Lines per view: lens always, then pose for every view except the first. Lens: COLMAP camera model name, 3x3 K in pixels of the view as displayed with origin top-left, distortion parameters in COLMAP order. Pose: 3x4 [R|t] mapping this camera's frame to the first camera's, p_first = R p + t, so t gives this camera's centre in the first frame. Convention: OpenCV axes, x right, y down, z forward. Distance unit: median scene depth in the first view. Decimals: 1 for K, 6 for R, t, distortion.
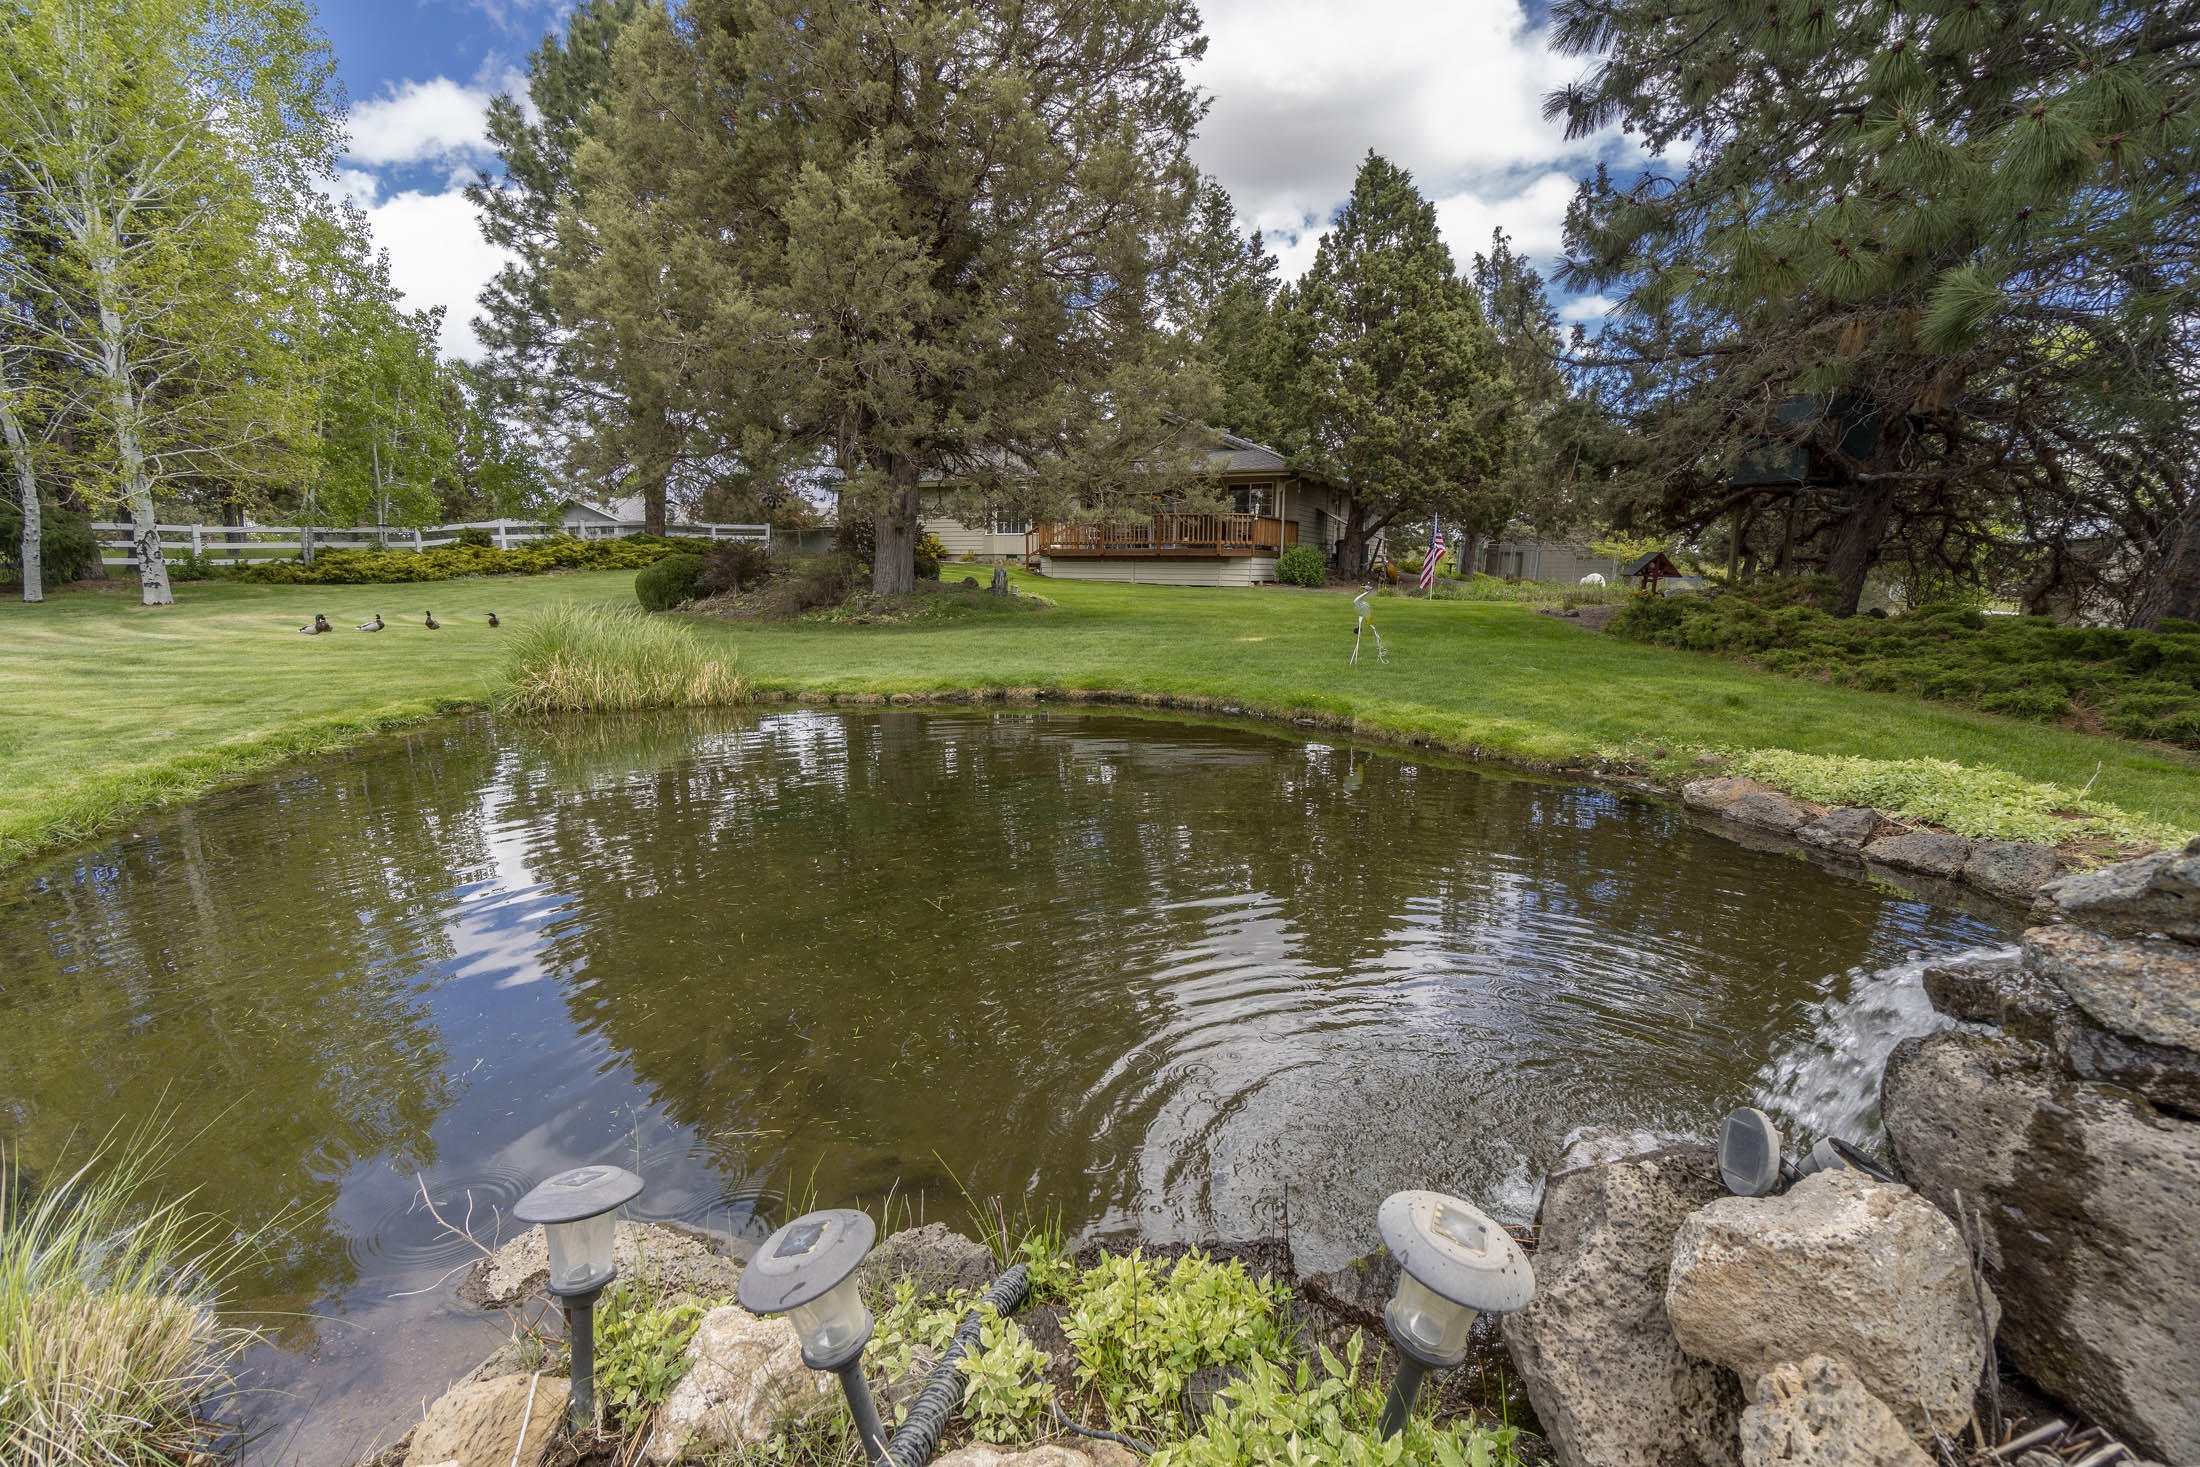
lens RADIAL K [[941.9, 0, 1100.0], [0, 941.9, 733.5], [0, 0, 1]] dist [-0.002052, 0.000089]
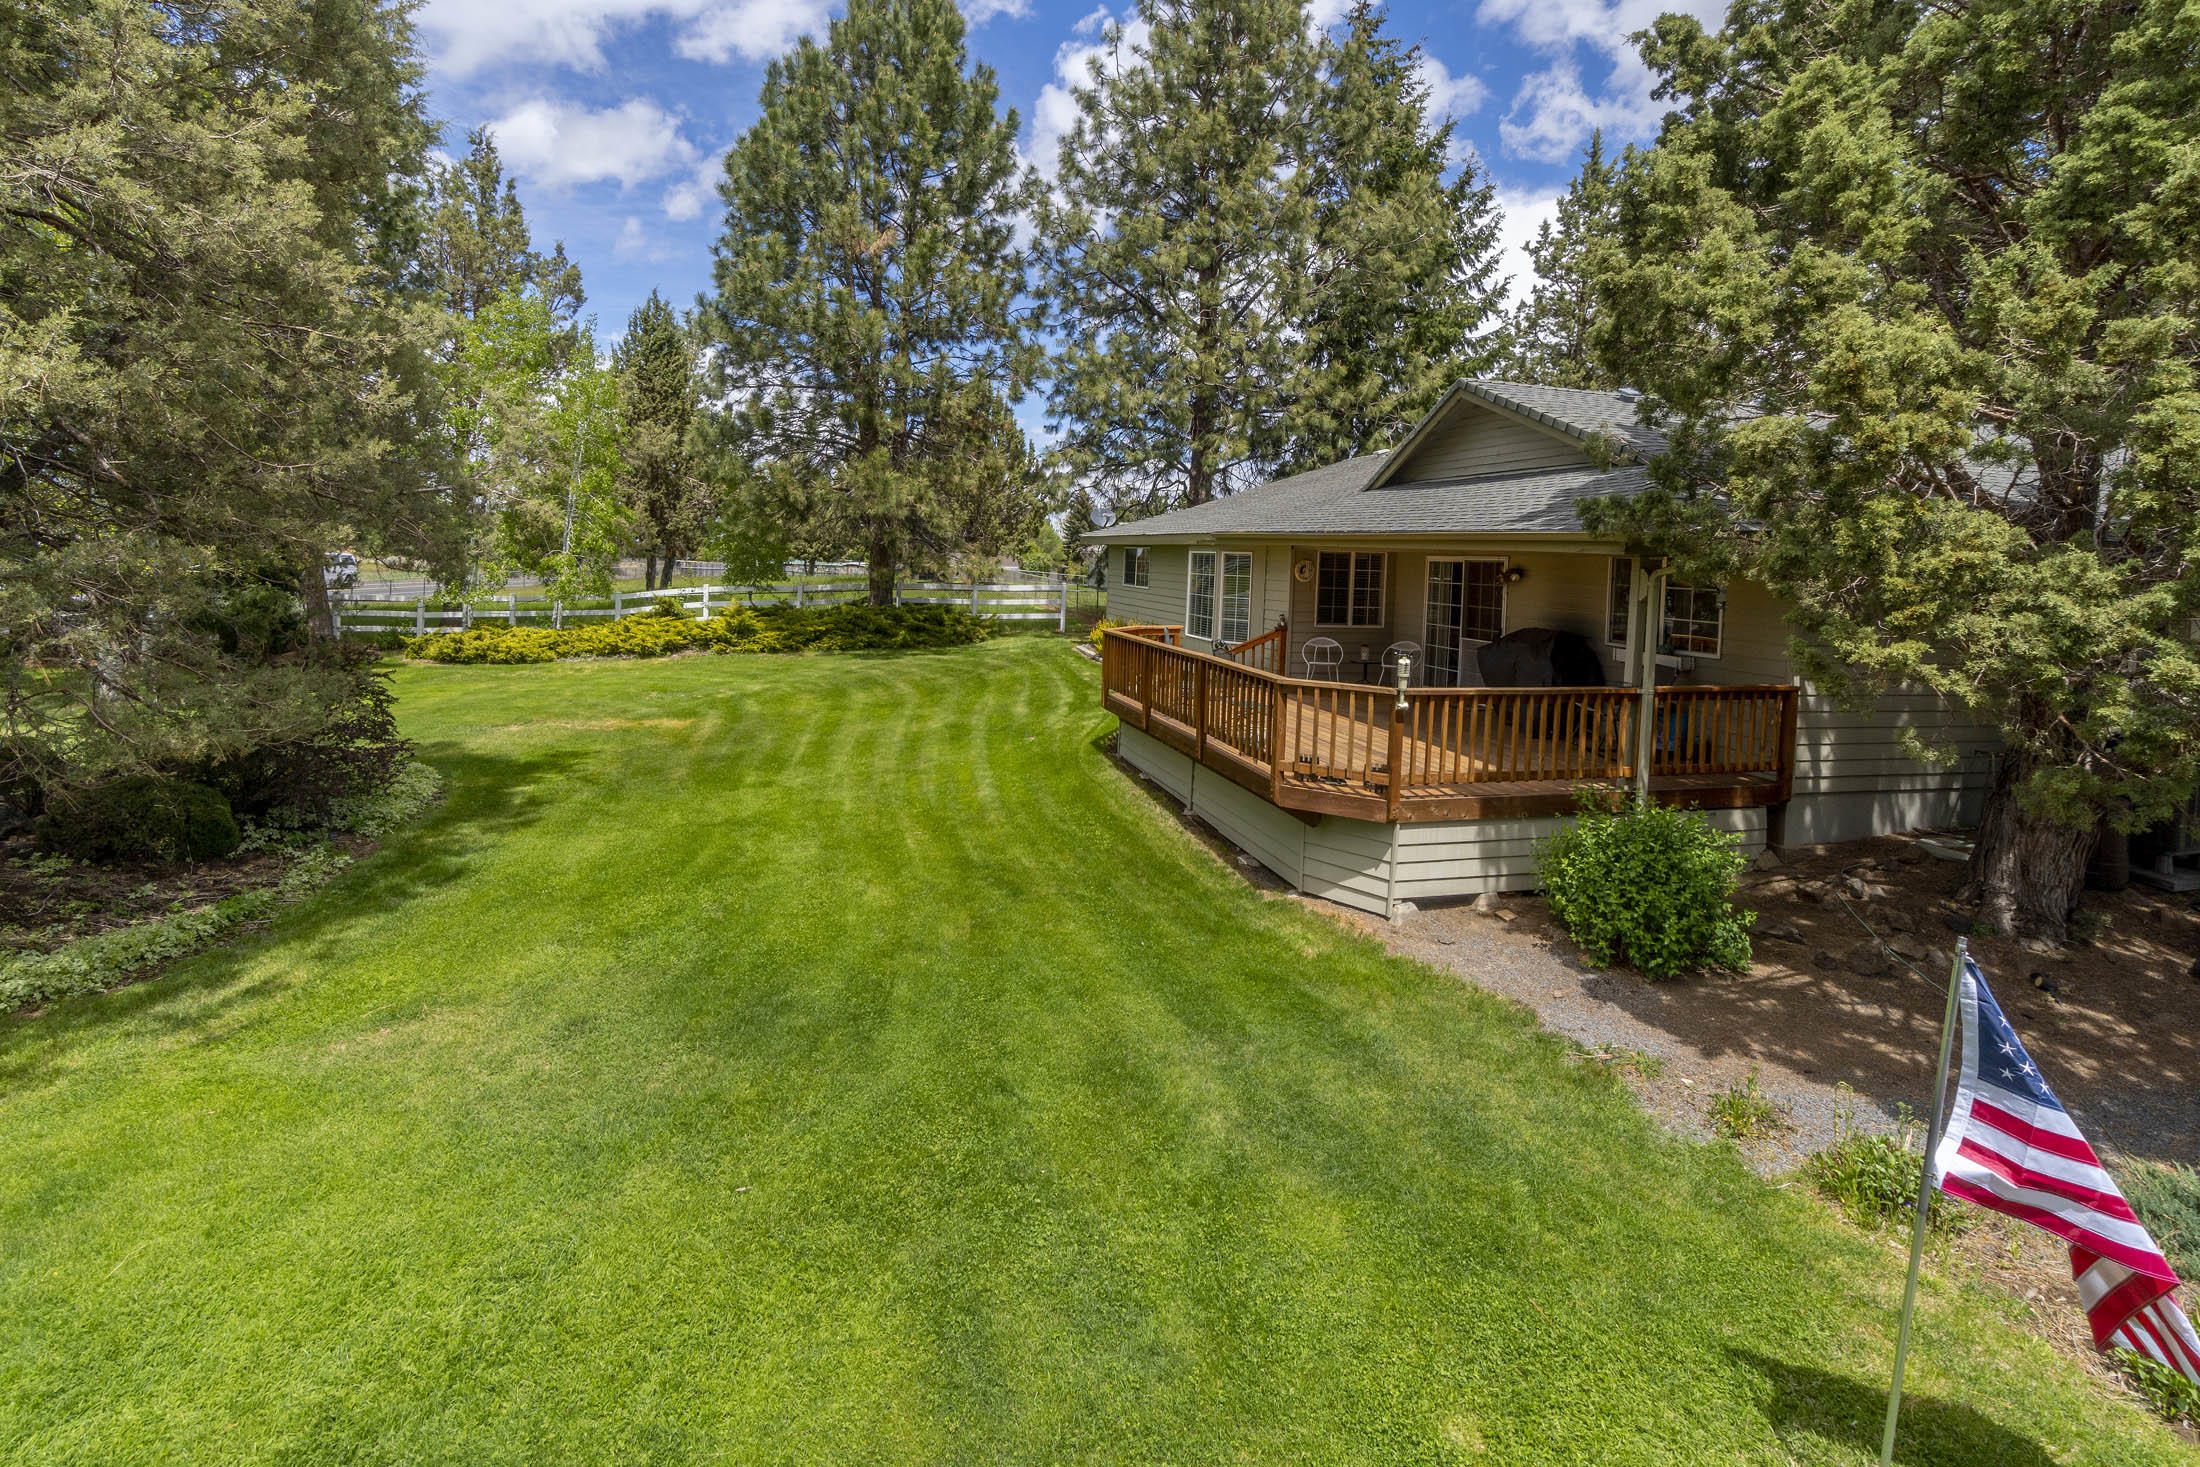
lens RADIAL K [[1000.7, 0, 1102.0], [0, 1000.7, 569.1], [0, 0, 1]] dist [0.004826, 0.000170]
pose [[0.685276, 0.030341, -0.727651, 0.359978], [-0.152542, 0.982949, -0.102672, -0.240864], [0.712129, 0.181357, 0.678220, 0.760335]]
